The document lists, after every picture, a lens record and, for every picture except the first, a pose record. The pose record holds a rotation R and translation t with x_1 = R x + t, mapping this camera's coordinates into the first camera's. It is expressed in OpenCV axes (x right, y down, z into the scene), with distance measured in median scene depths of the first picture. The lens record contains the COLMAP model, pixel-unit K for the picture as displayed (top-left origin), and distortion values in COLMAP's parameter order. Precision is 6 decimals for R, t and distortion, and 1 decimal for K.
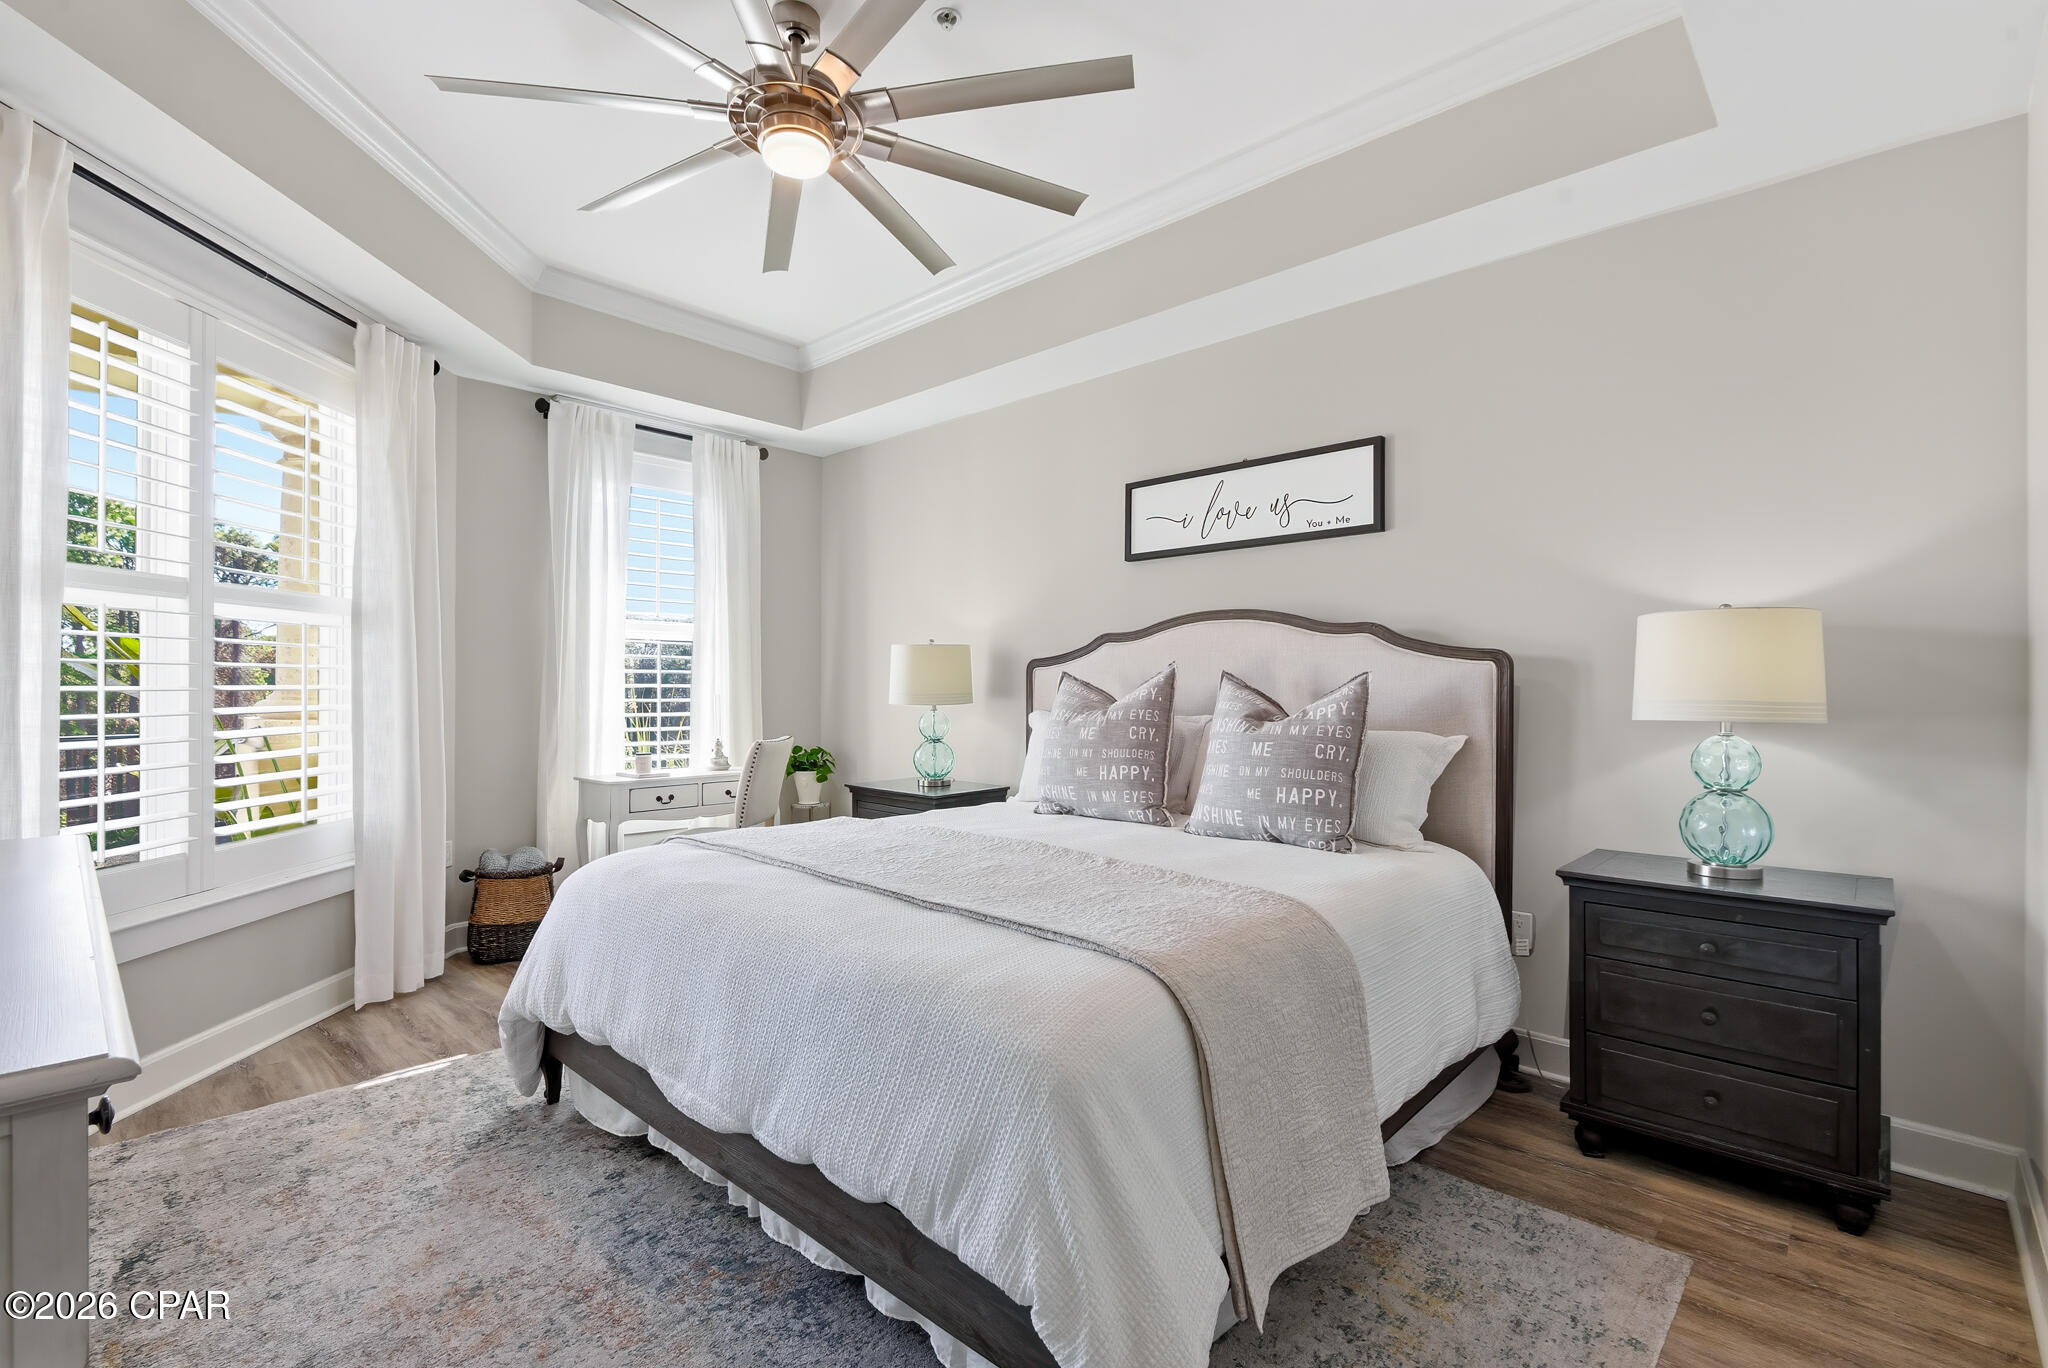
lens RADIAL K [[926.1, 0, 1024.0], [0, 926.1, 684.0], [0, 0, 1]] dist [0.001127, -0.005353]
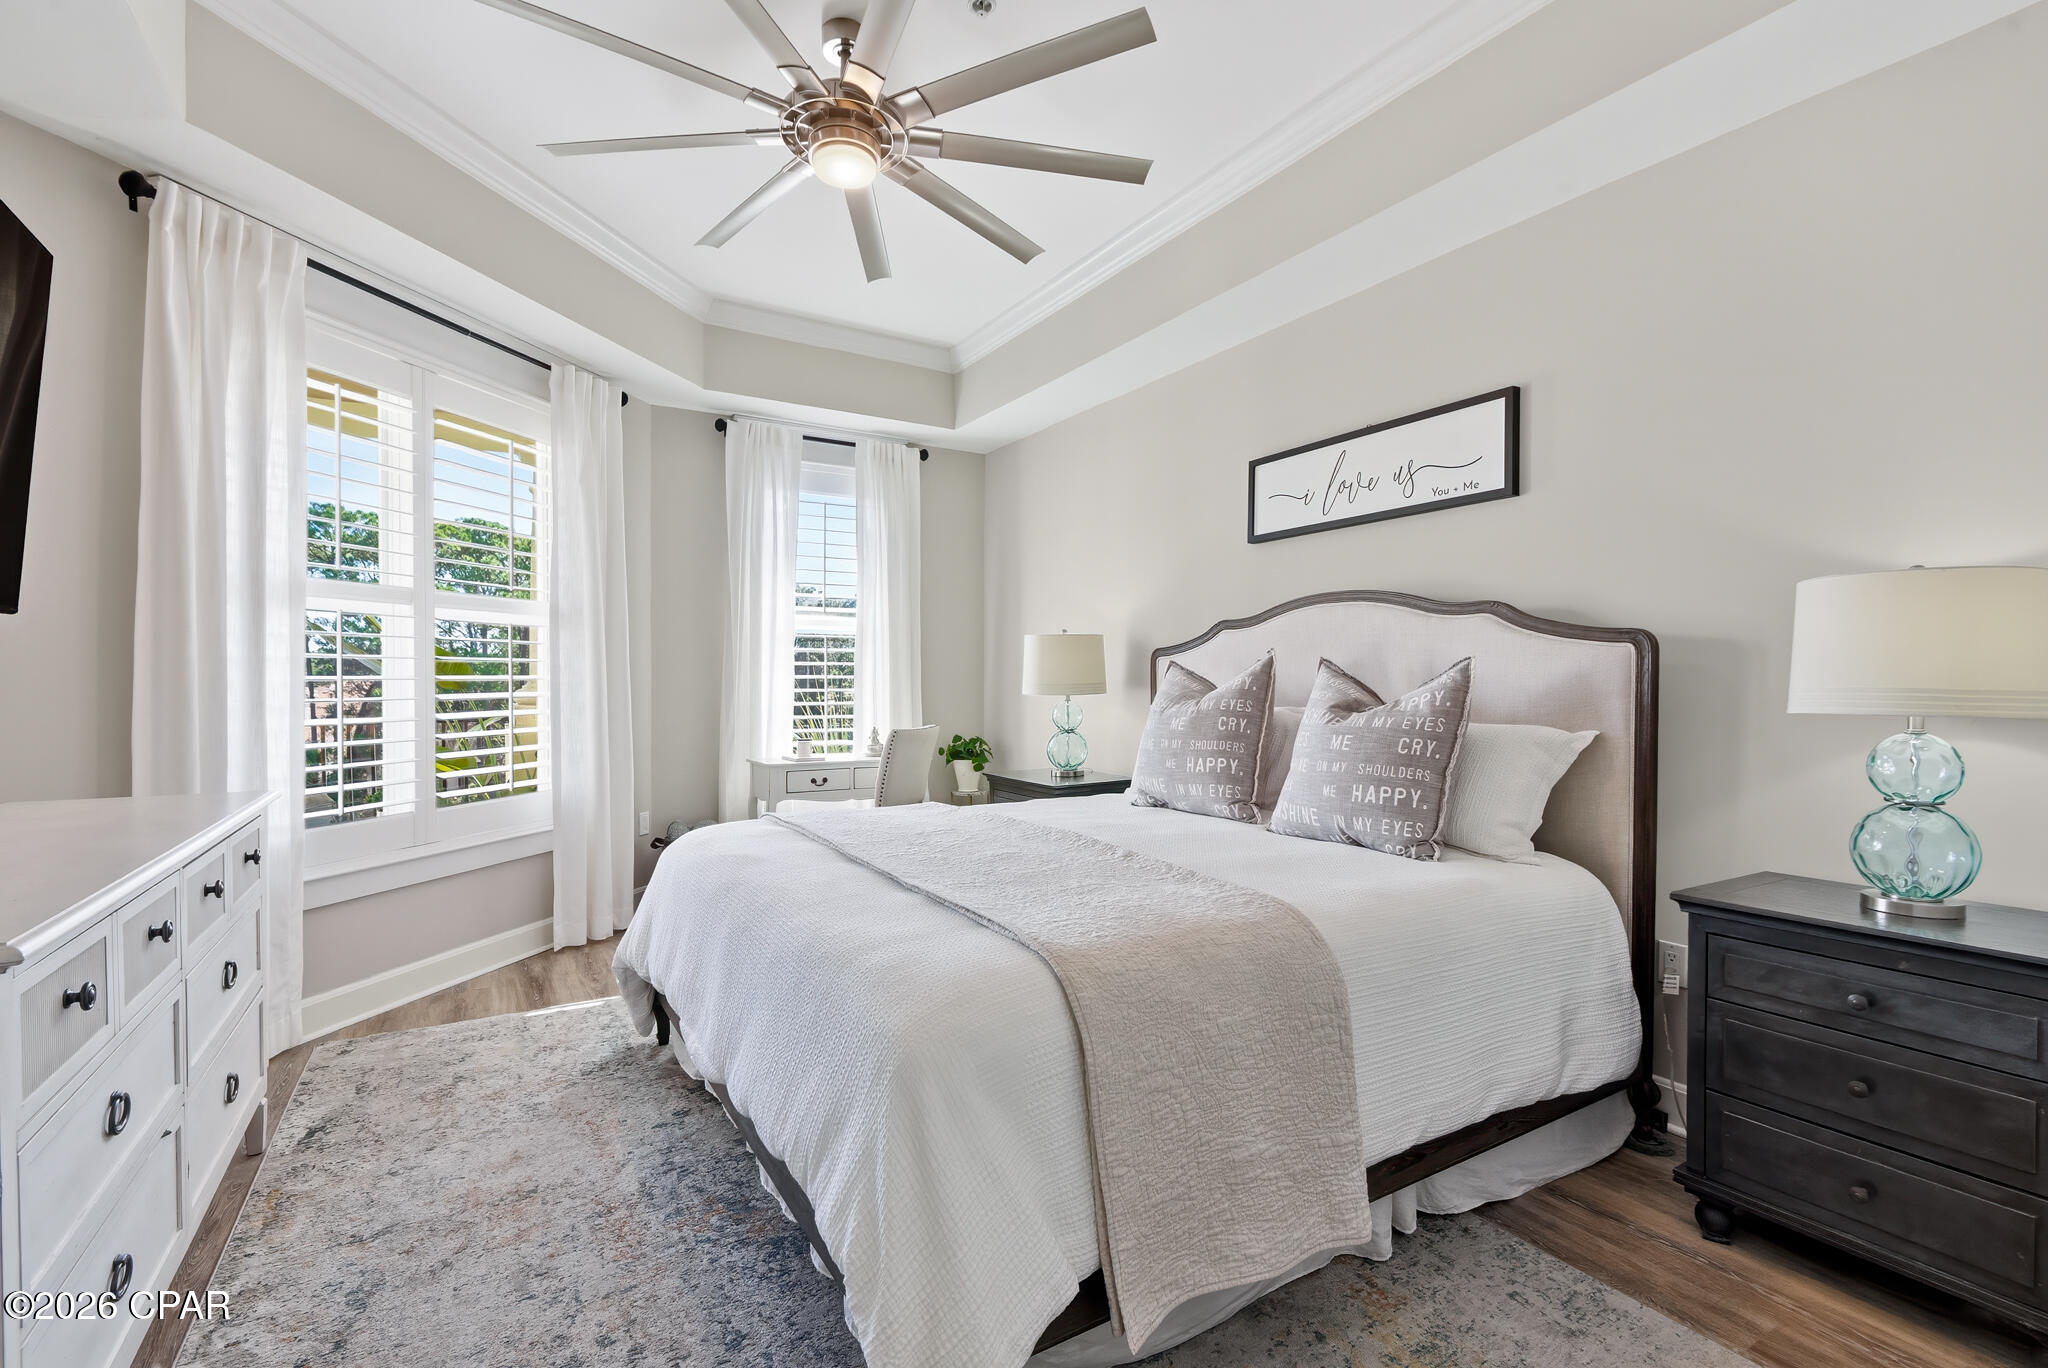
lens RADIAL K [[930.0, 0, 1030.5], [0, 930.0, 688.9], [0, 0, 1]] dist [0.001468, -0.005312]
pose [[0.961673, 0.001494, -0.274193, 0.222563], [0.001649, 0.999936, 0.011234, 0.007070], [0.274192, -0.011256, 0.961609, 0.037019]]
